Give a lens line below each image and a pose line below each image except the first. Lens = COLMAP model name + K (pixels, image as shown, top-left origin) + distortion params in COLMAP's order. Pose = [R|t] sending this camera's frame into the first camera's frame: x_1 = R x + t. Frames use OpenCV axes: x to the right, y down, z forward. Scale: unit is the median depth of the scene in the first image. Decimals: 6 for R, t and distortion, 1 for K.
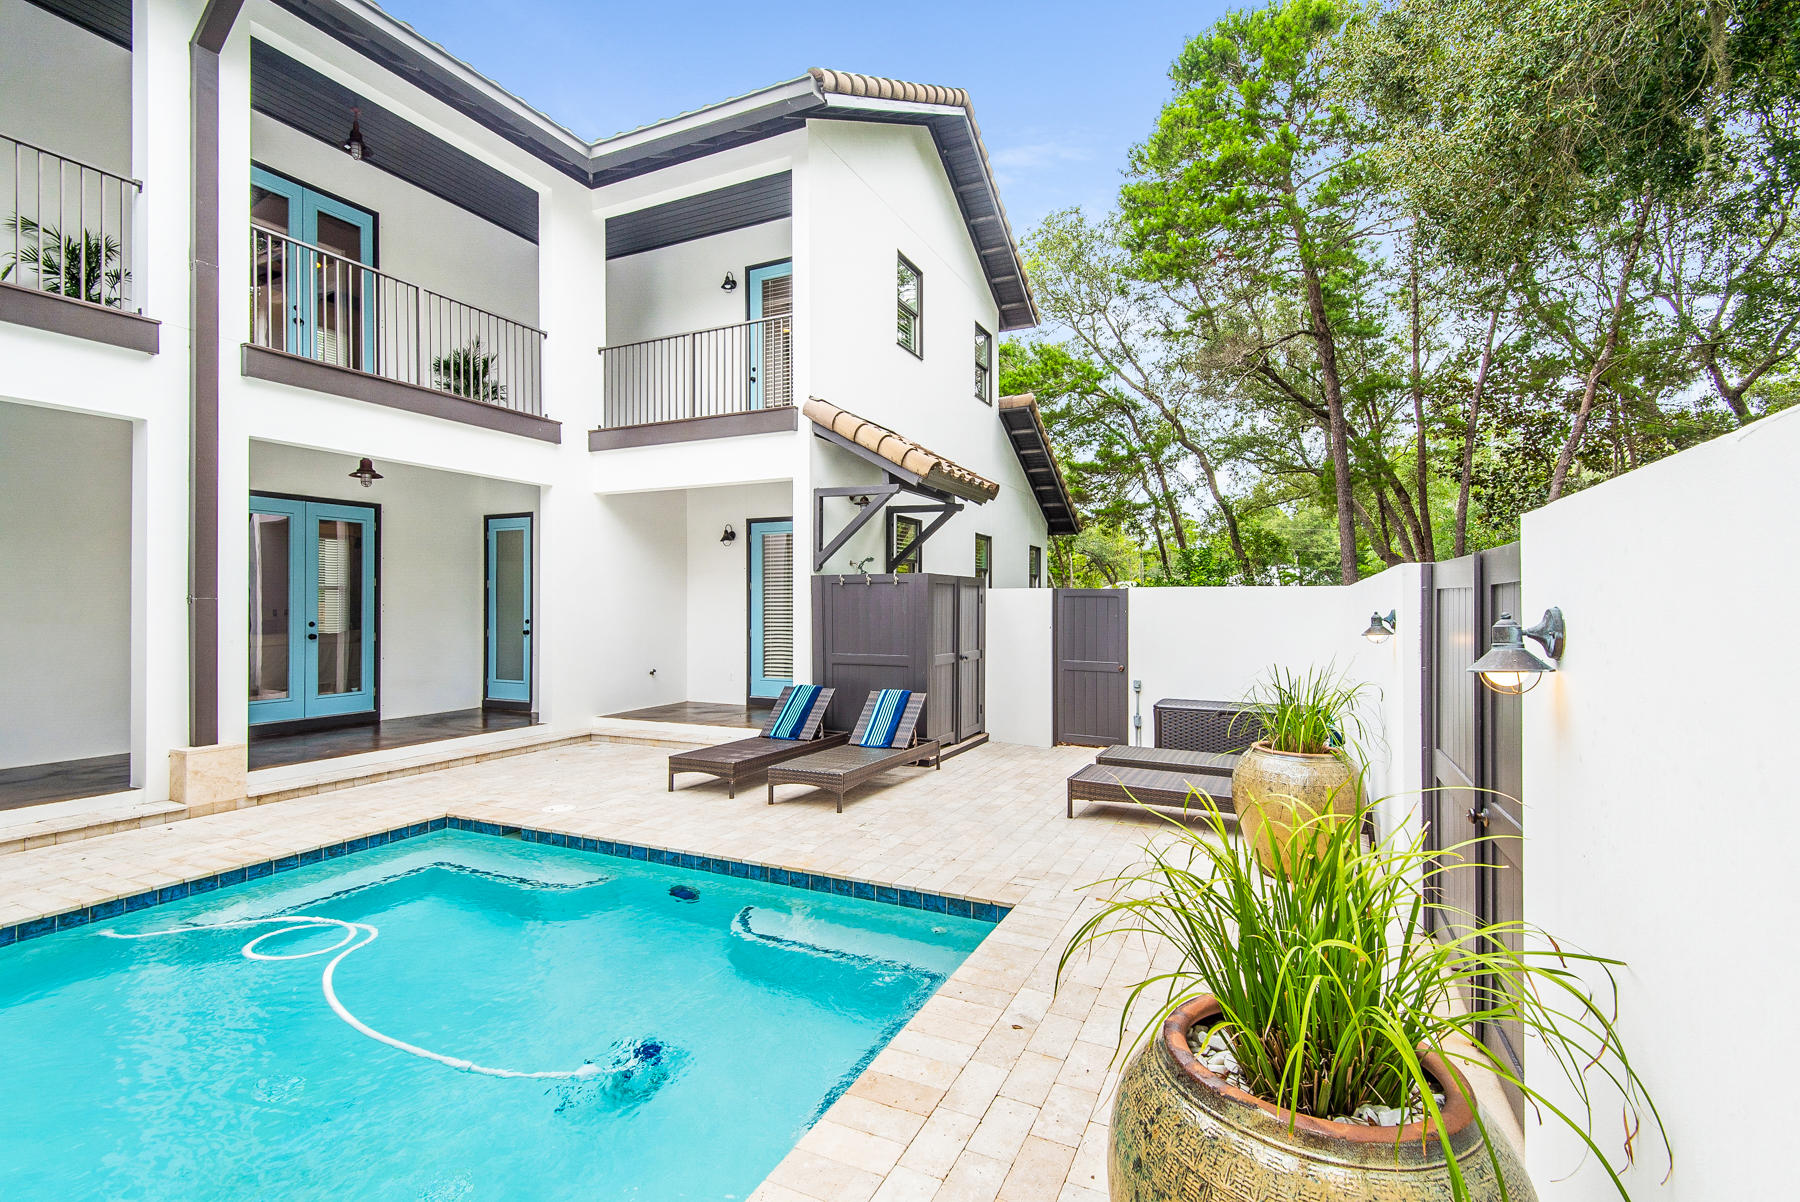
lens RADIAL K [[821.4, 0, 905.0], [0, 821.4, 580.3], [0, 0, 1]] dist [0.041348, -0.026268]
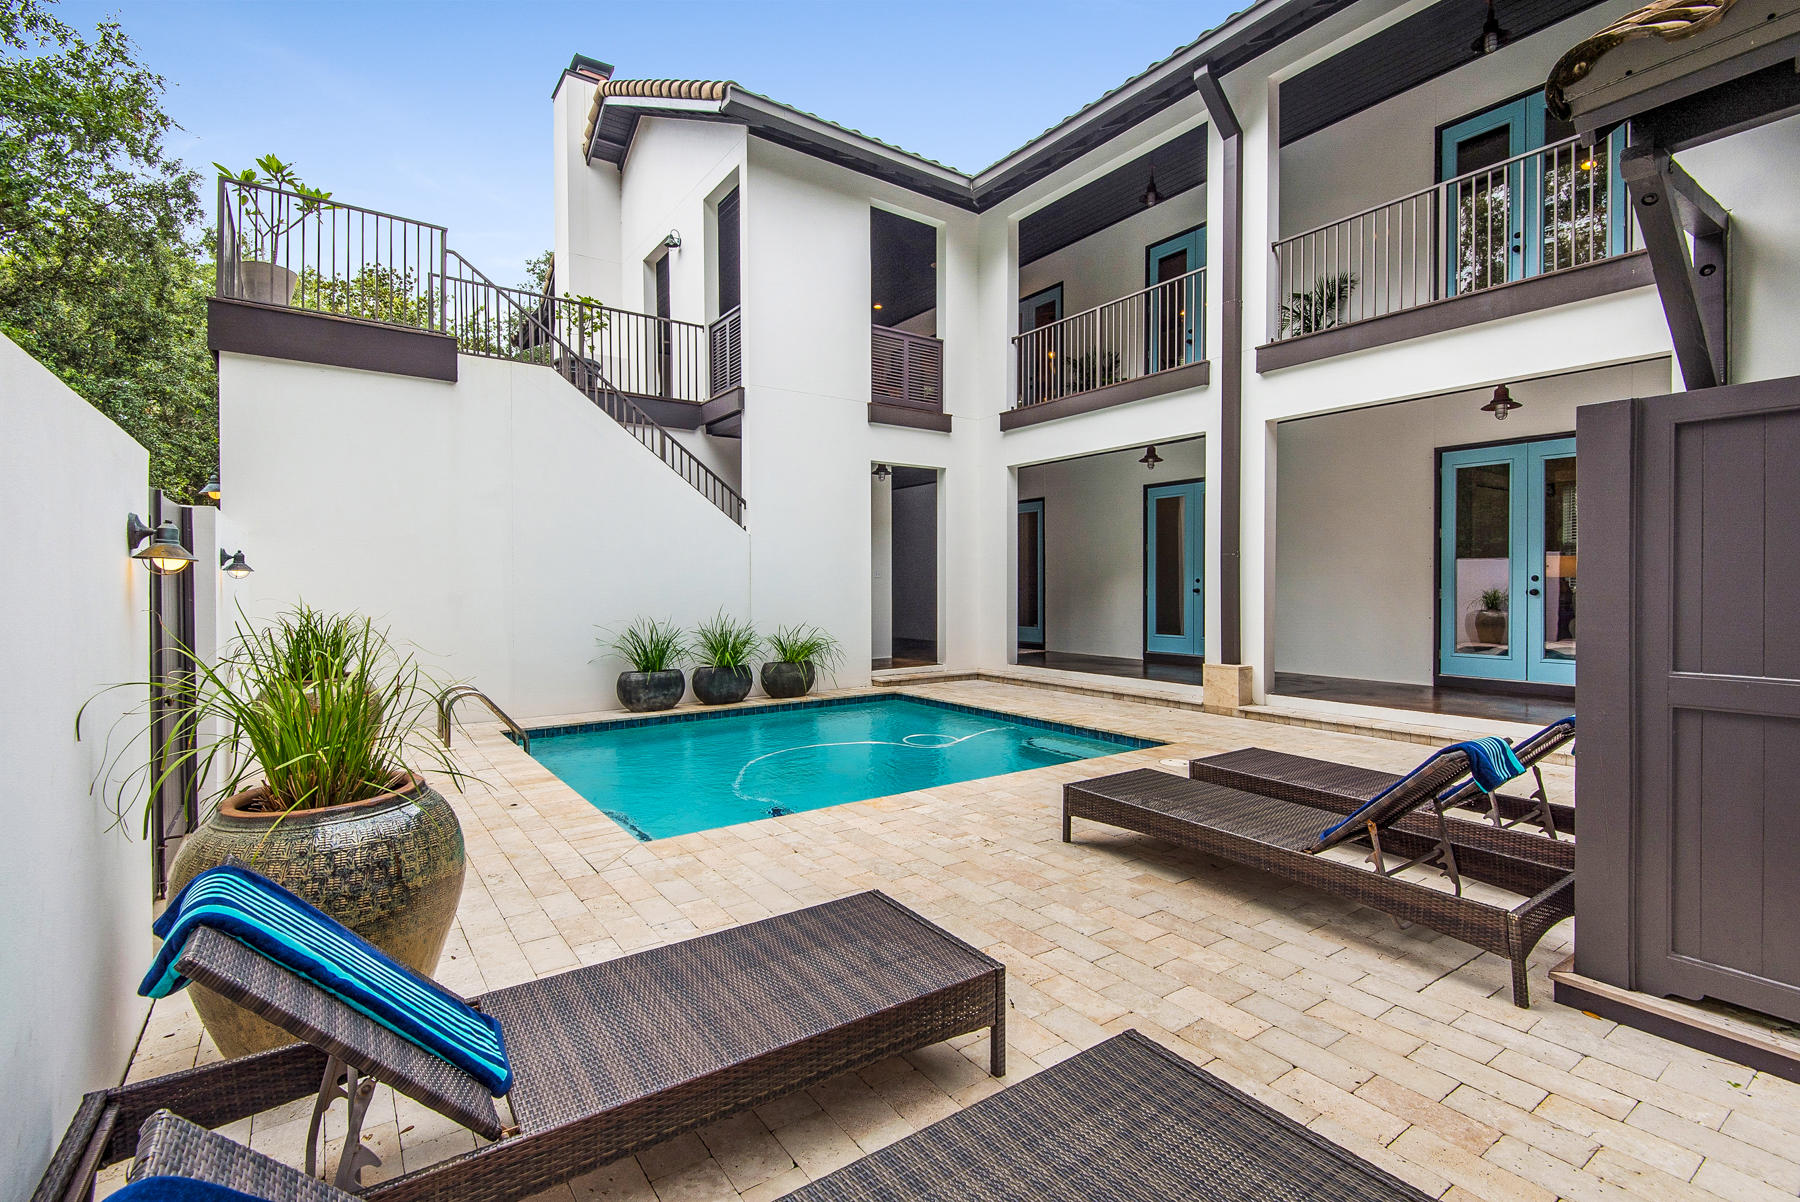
lens RADIAL K [[821.4, 0, 905.0], [0, 821.4, 580.3], [0, 0, 1]] dist [0.041348, -0.026268]
pose [[-0.486130, -0.000746, -0.873886, 0.414424], [0.029904, 0.999400, -0.017488, 0.051194], [0.873375, -0.034634, -0.485816, 0.864834]]
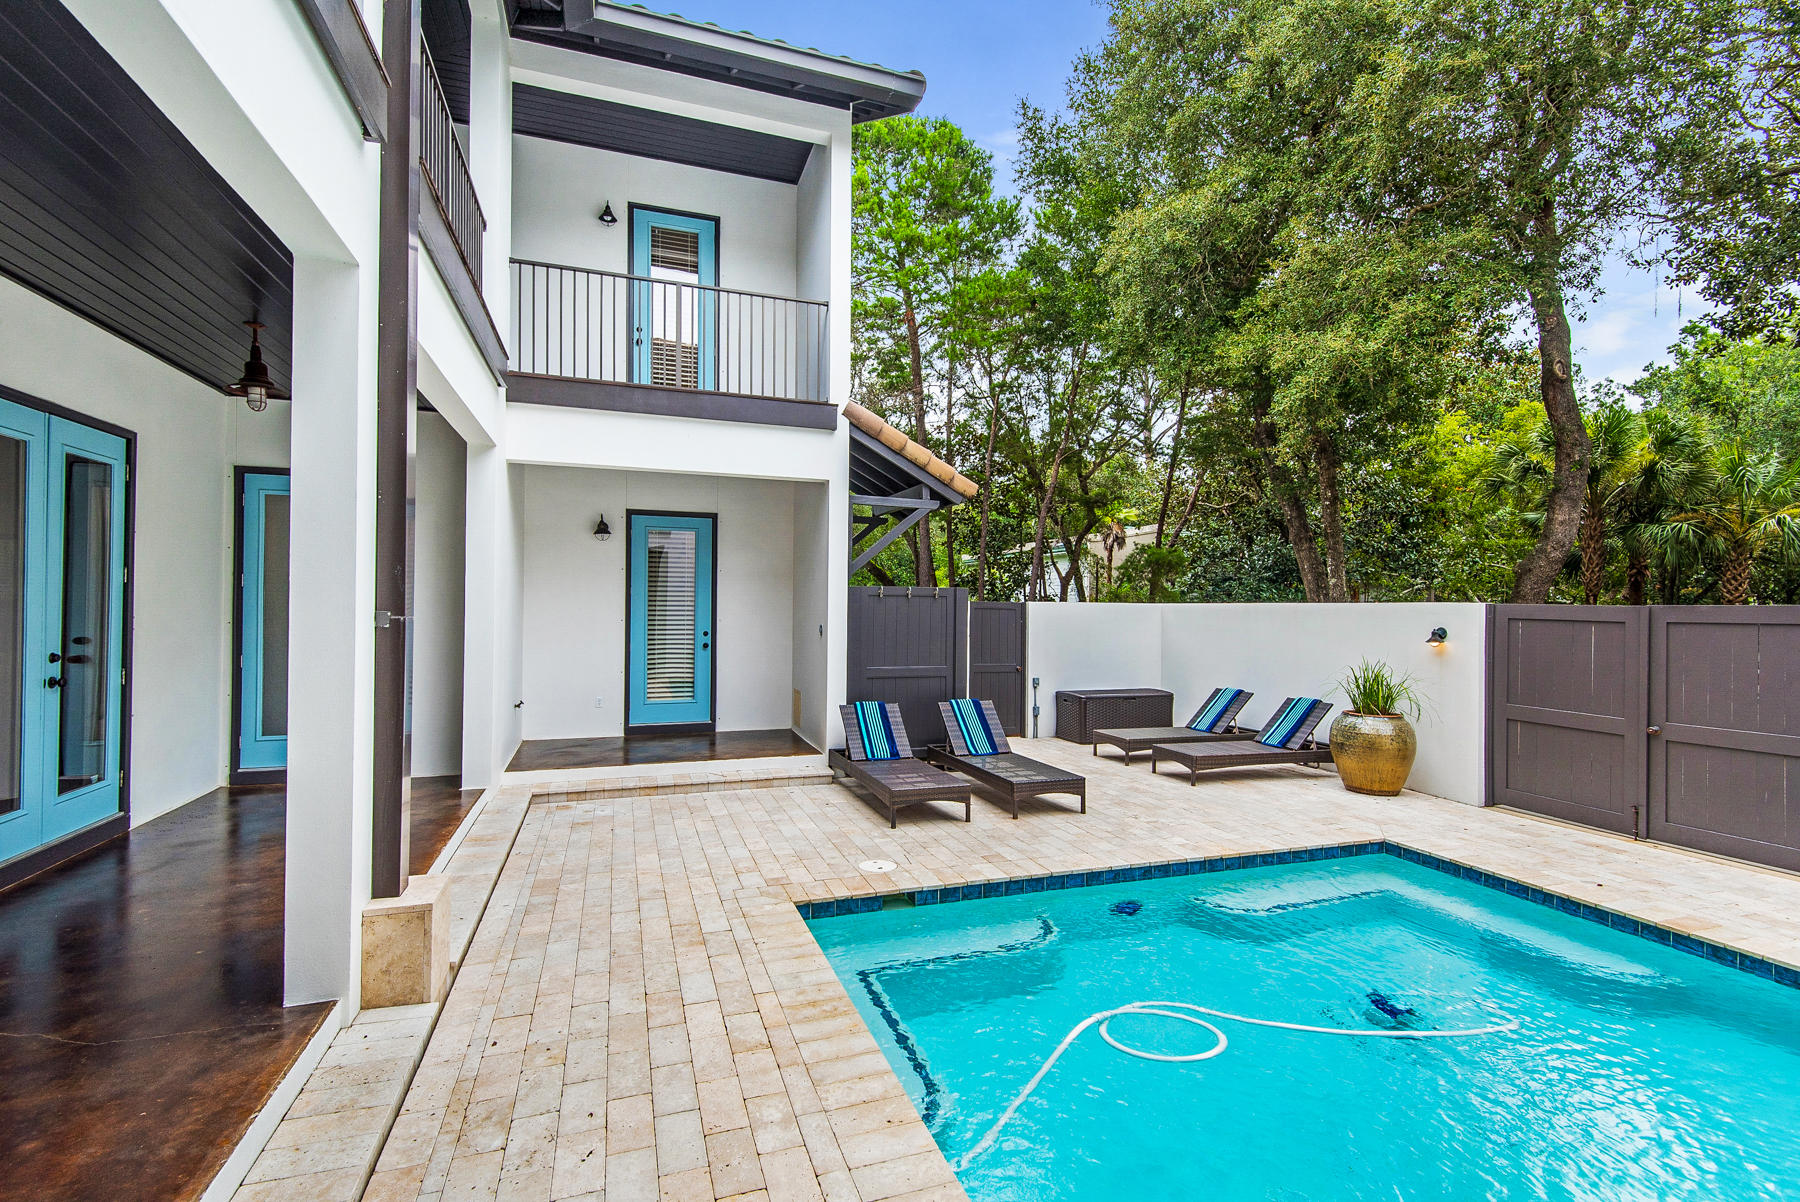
lens RADIAL K [[806.9, 0, 897.2], [0, 806.9, 603.0], [0, 0, 1]] dist [0.040020, -0.025106]
pose [[0.709673, 0.007851, 0.704488, -0.712306], [-0.029855, 0.999375, 0.018937, -0.005898], [-0.703898, -0.034471, 0.709464, 0.298387]]
